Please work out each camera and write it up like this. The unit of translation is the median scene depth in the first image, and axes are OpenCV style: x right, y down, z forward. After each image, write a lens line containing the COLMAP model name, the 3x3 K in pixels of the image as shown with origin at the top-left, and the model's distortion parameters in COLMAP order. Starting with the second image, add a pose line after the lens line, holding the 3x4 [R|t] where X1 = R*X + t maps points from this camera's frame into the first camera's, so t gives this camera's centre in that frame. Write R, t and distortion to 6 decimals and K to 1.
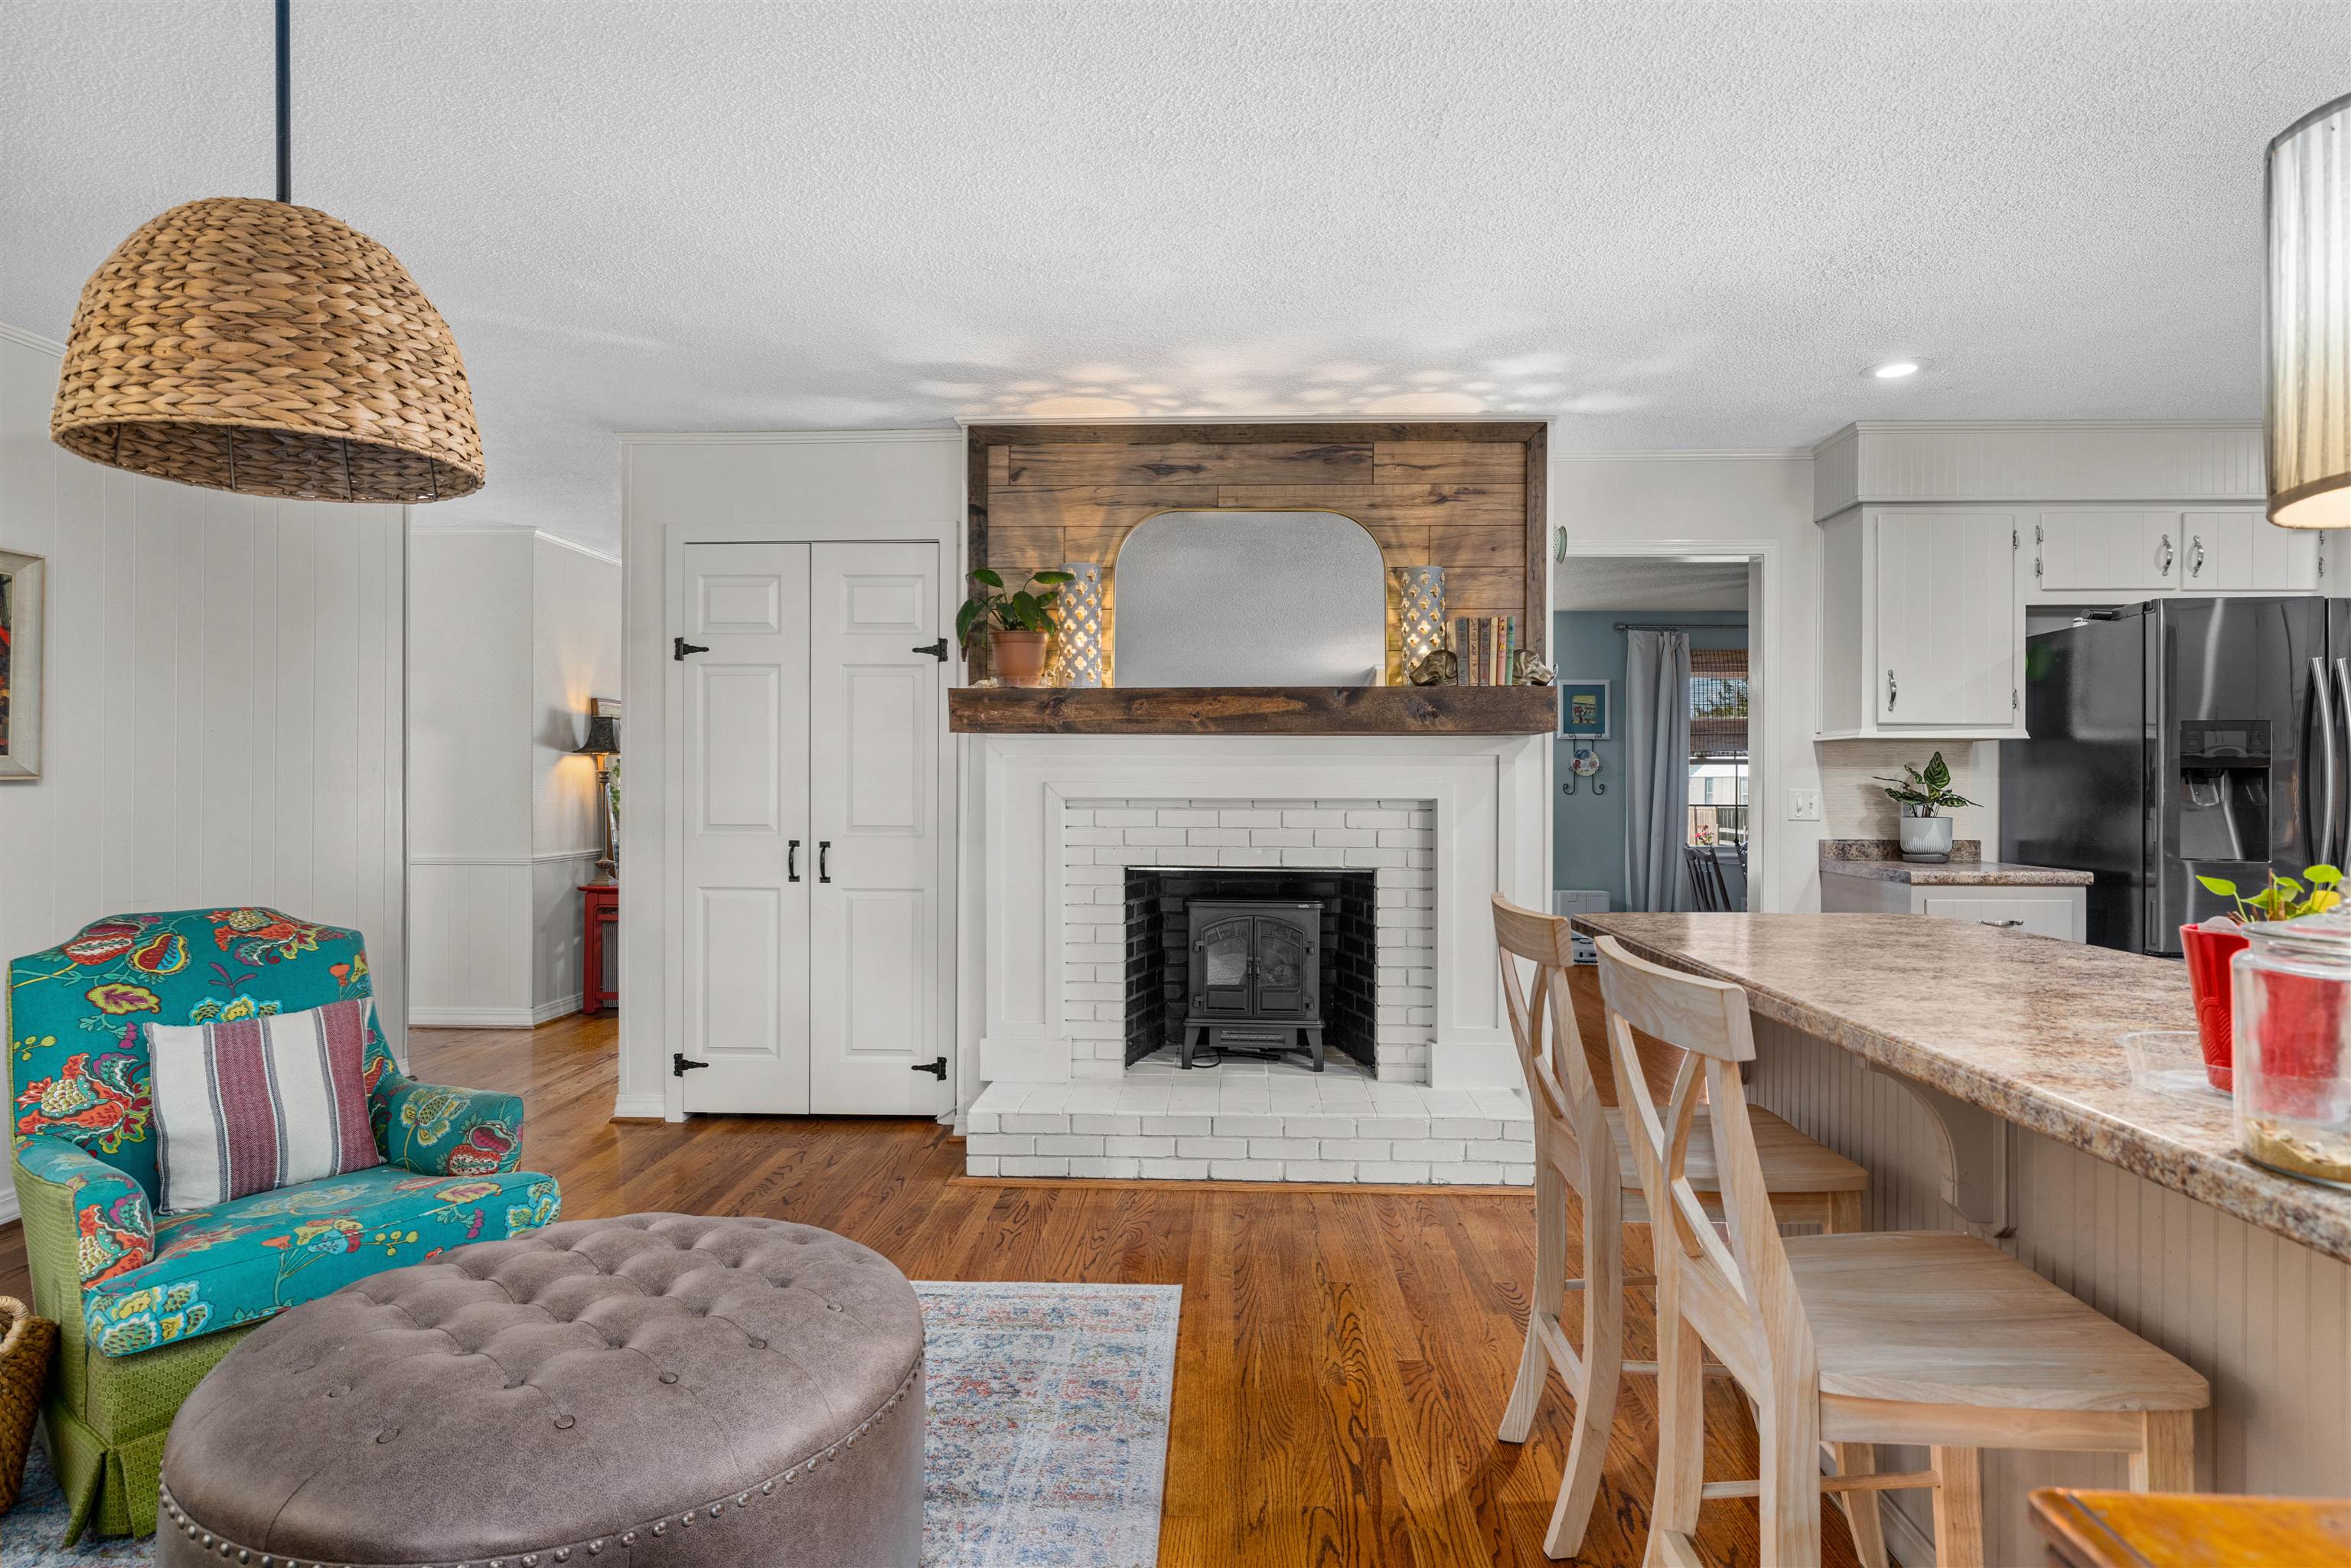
lens RADIAL K [[1250.0, 0, 1175.5], [0, 1250.0, 784.0], [0, 0, 1]] dist [0.000531, 0.000638]
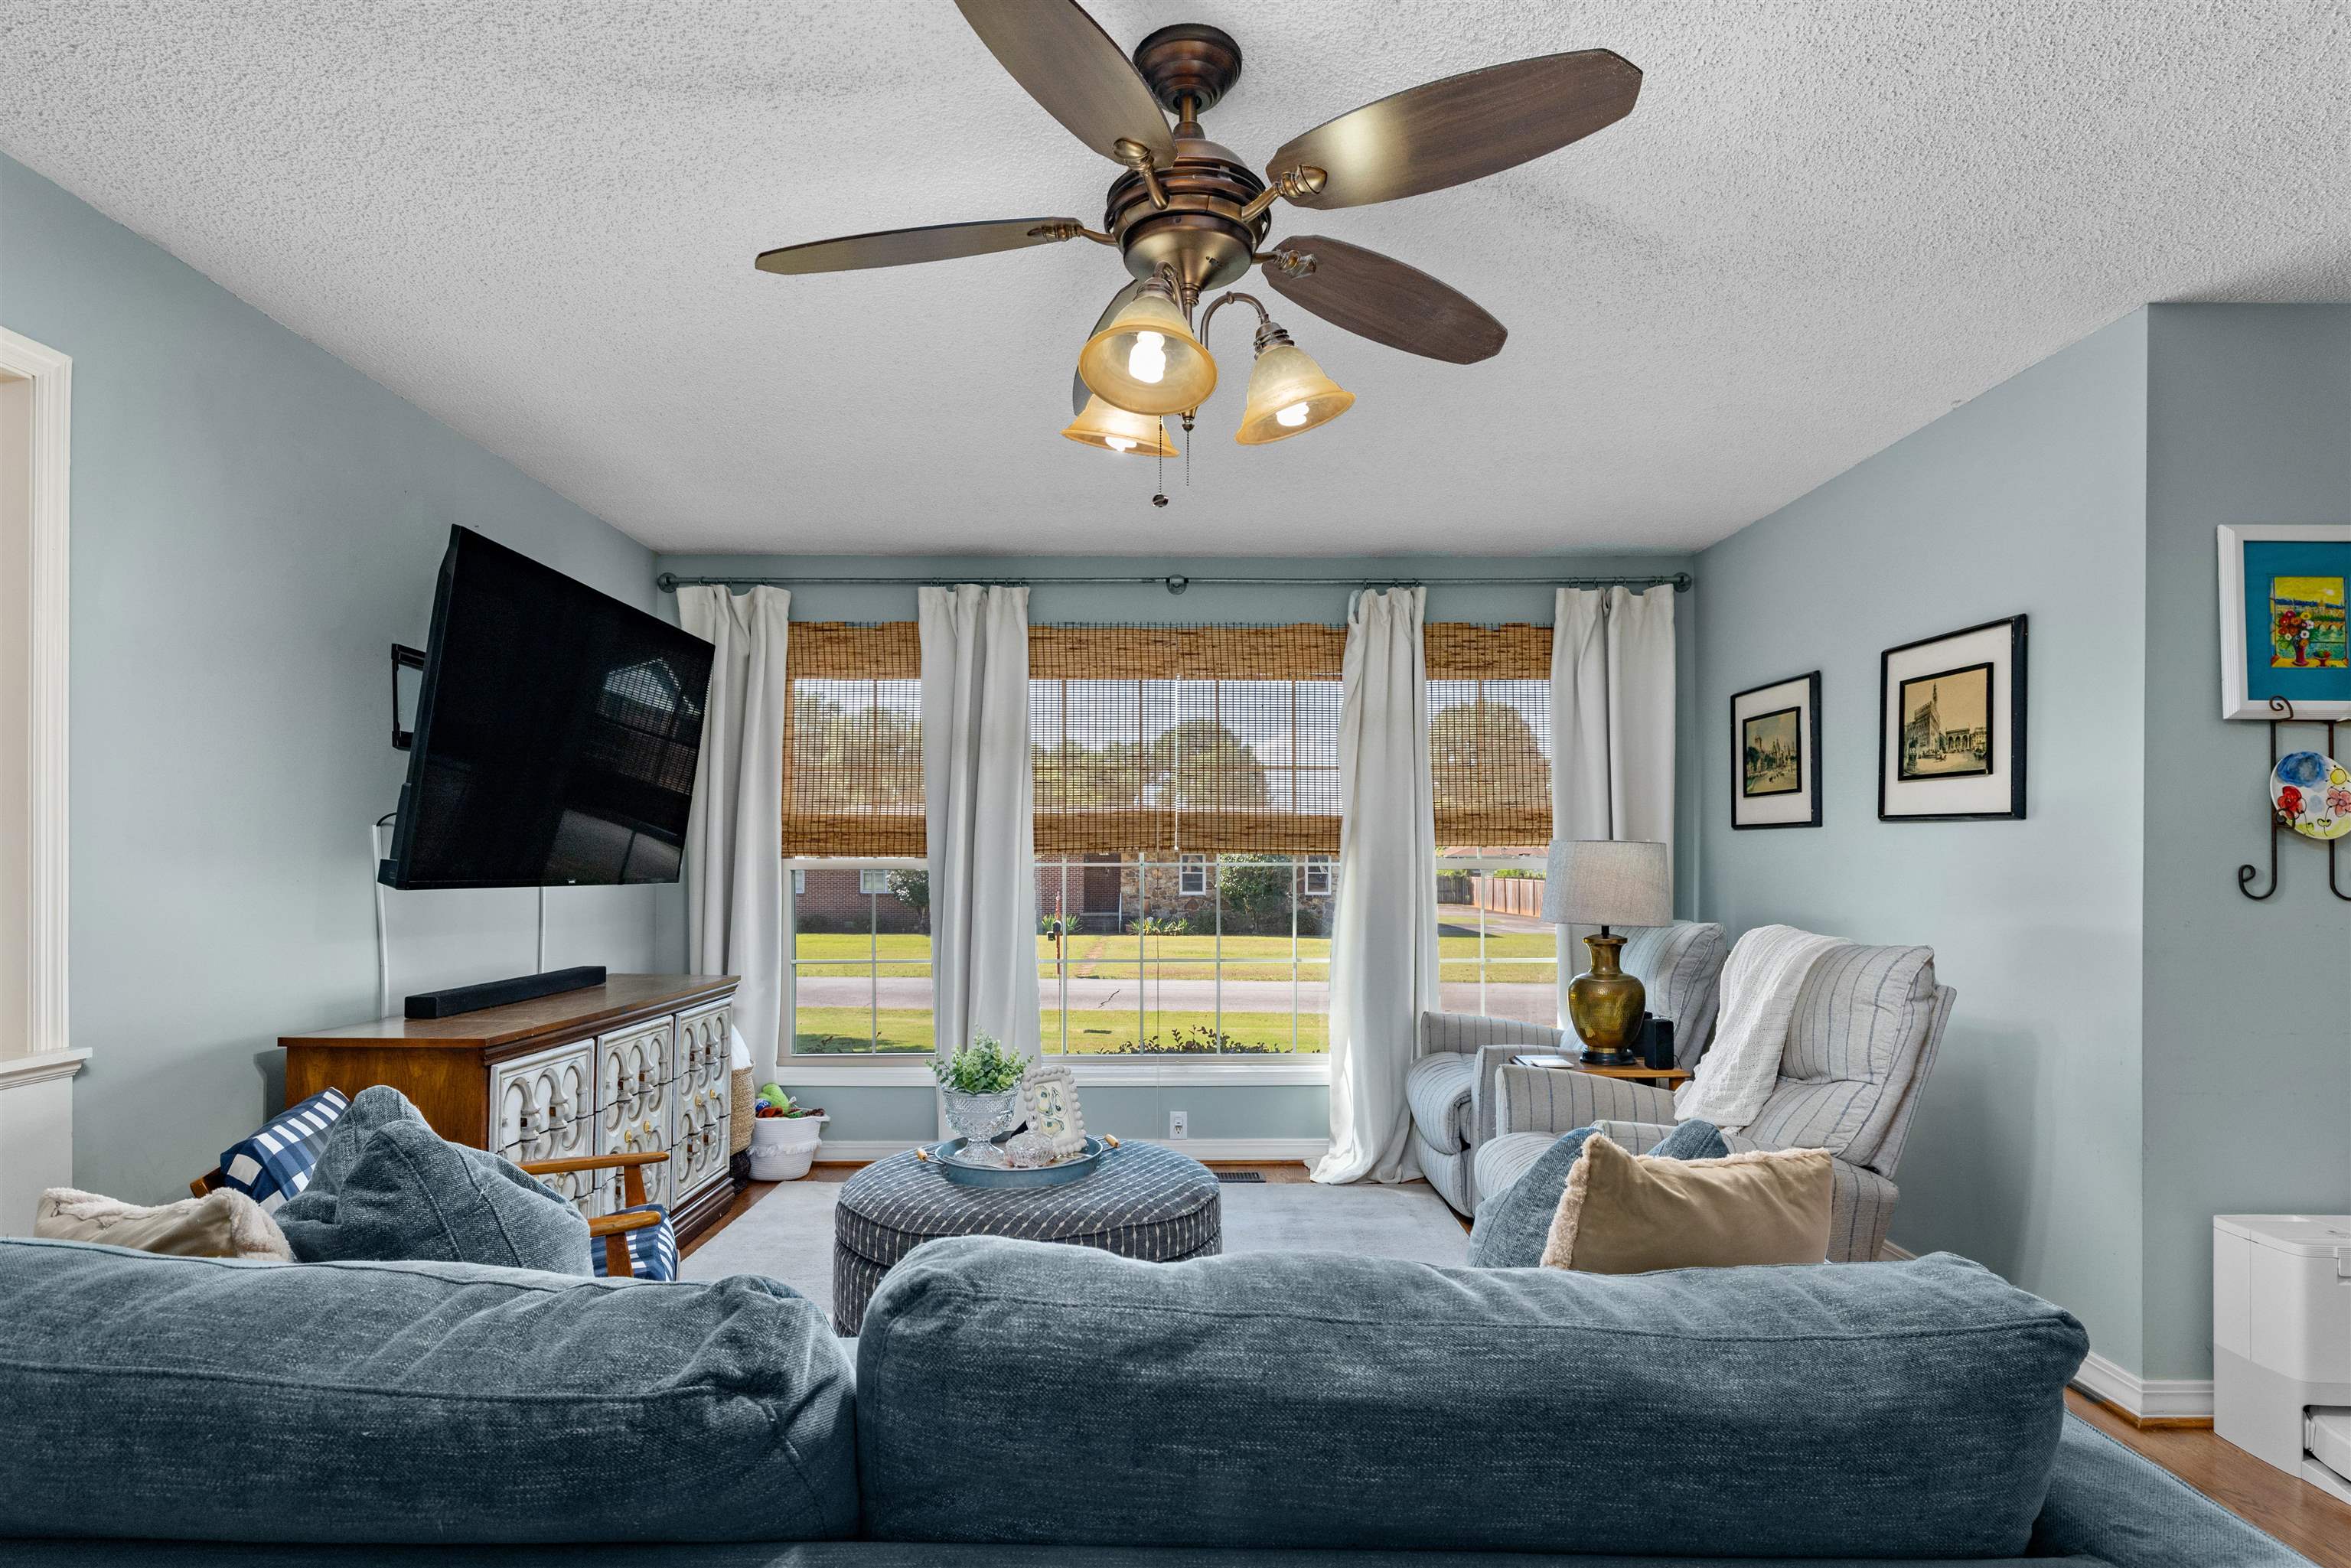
lens RADIAL K [[1211.4, 0, 1179.8], [0, 1211.4, 847.1], [0, 0, 1]] dist [0.007129, 0.000436]
pose [[0.999476, 0.000563, 0.032377, 0.086839], [-0.000171, 0.999927, -0.012117, -0.001716], [-0.032381, 0.012105, 0.999402, 1.507140]]
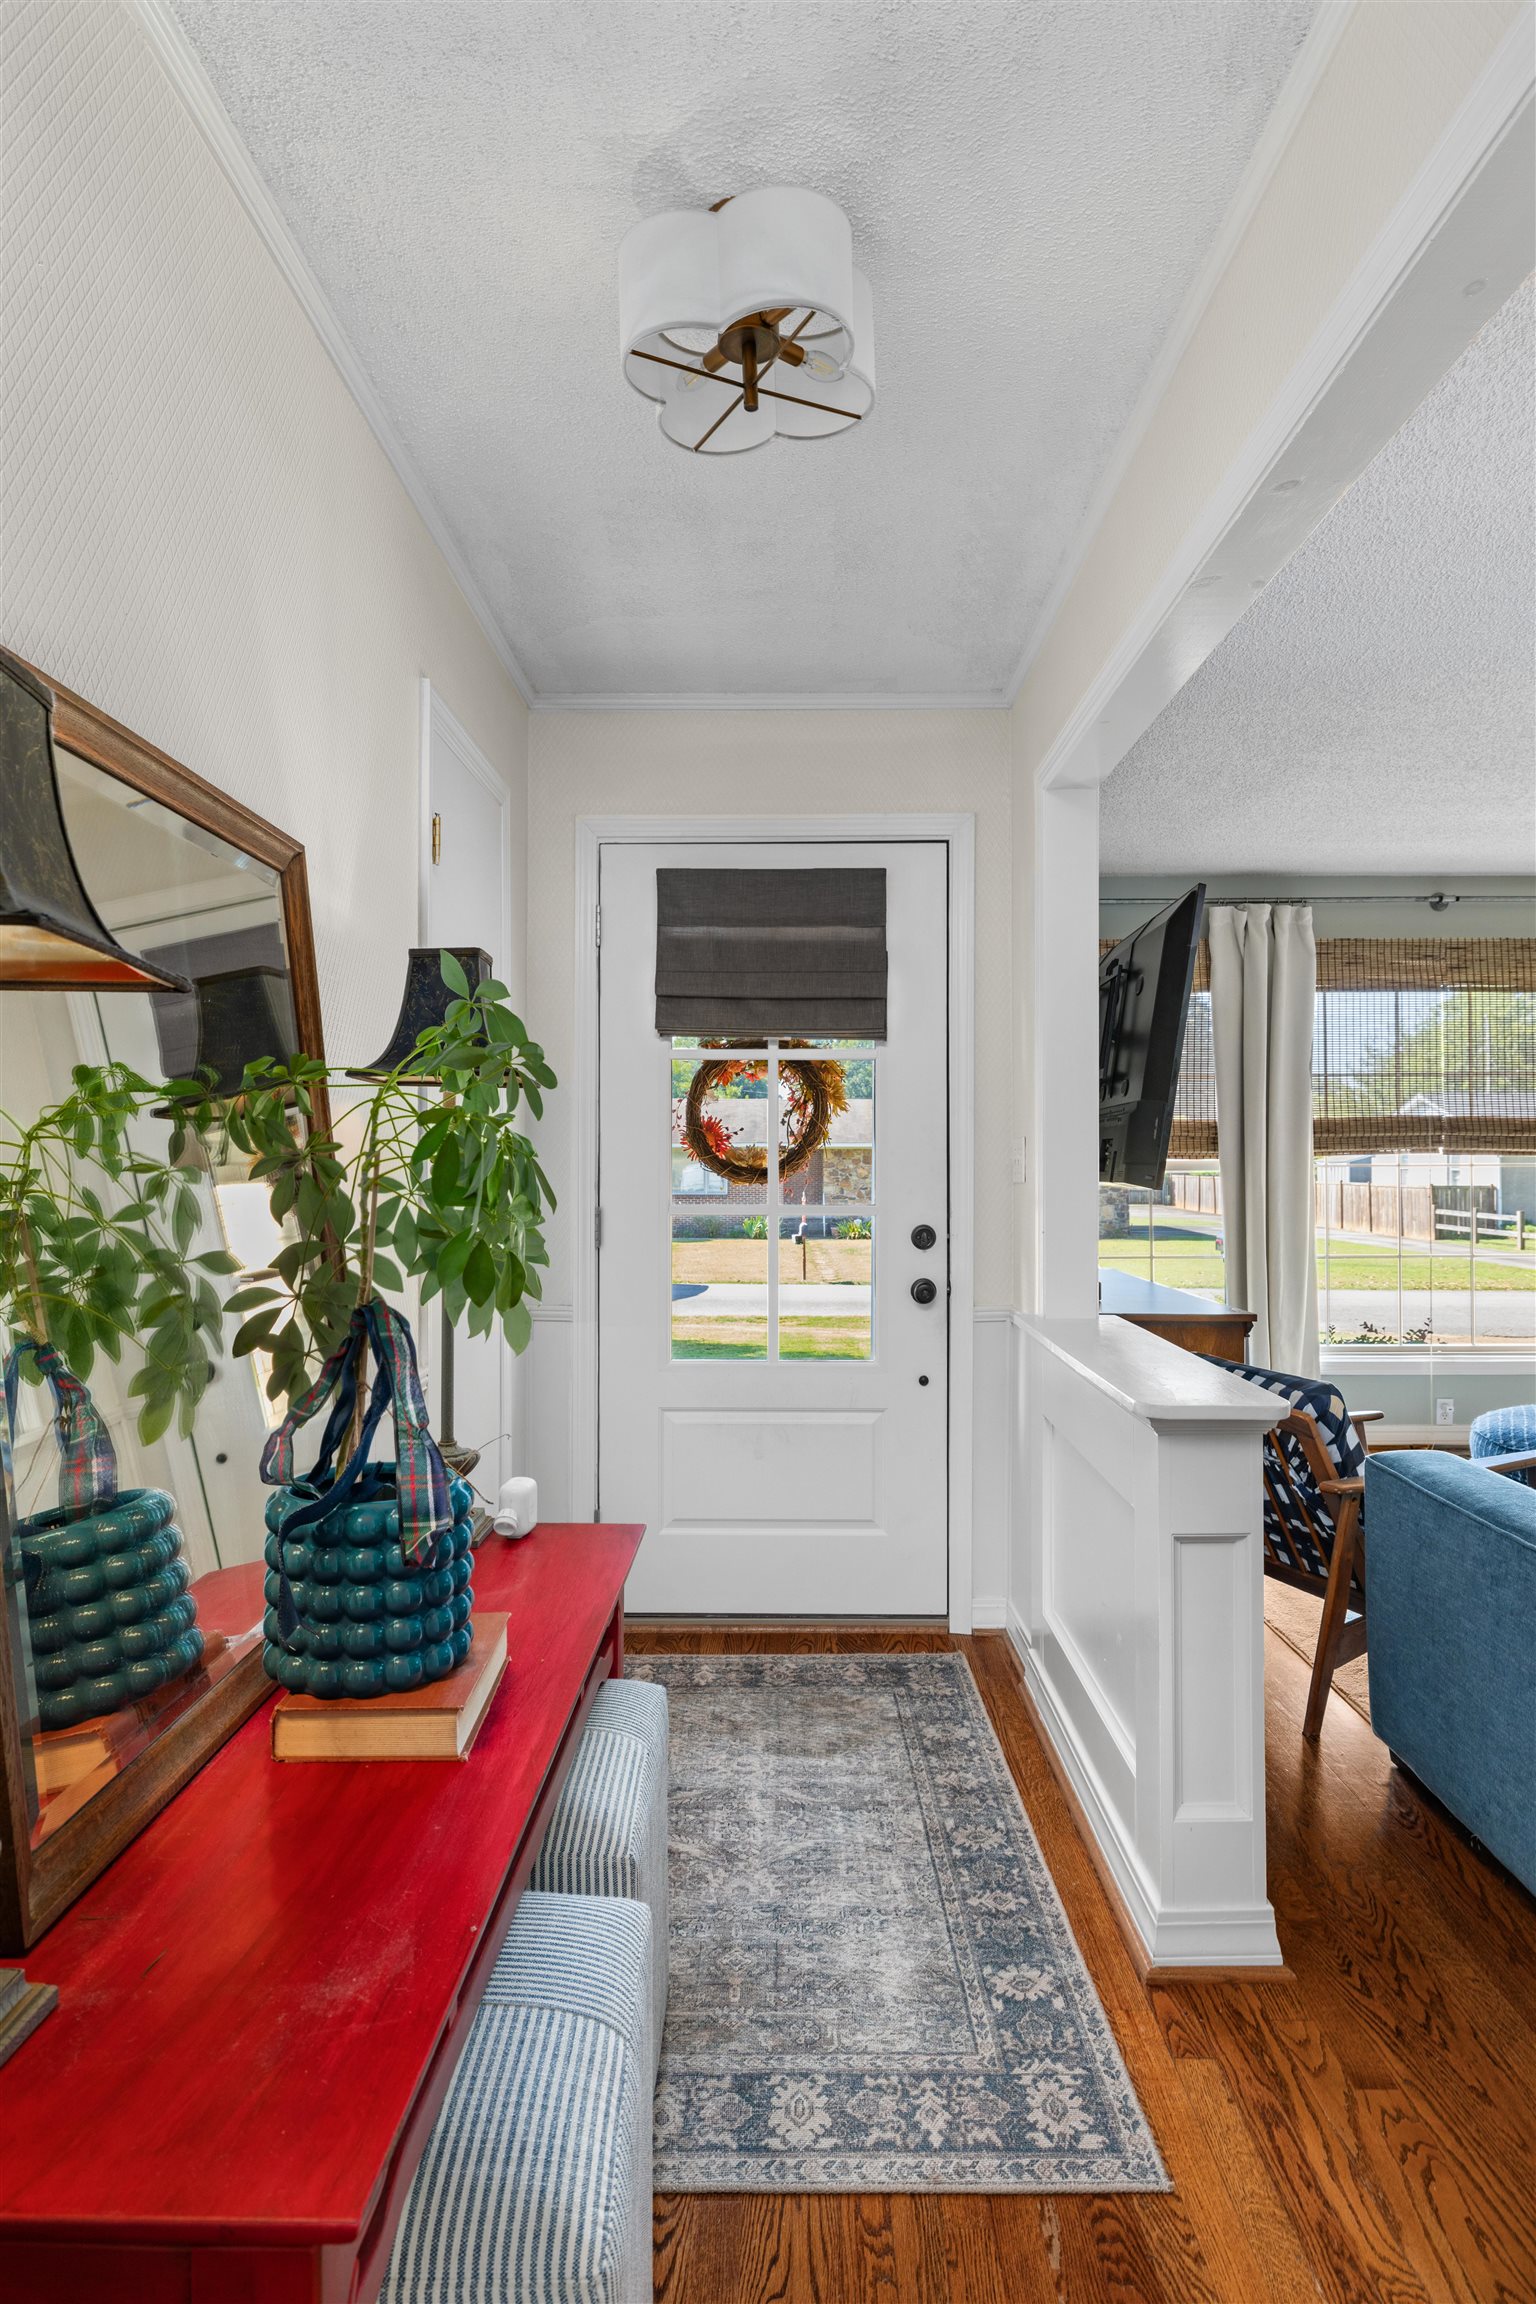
lens RADIAL K [[1331.0, 0, 768.0], [0, 1331.0, 1152.0], [0, 0, 1]] dist [-0.028920, -0.000165]
pose [[0.999971, -0.002128, 0.007350, -0.595223], [0.002171, 0.999981, -0.005843, -0.007691], [-0.007338, 0.005859, 0.999956, 1.324321]]
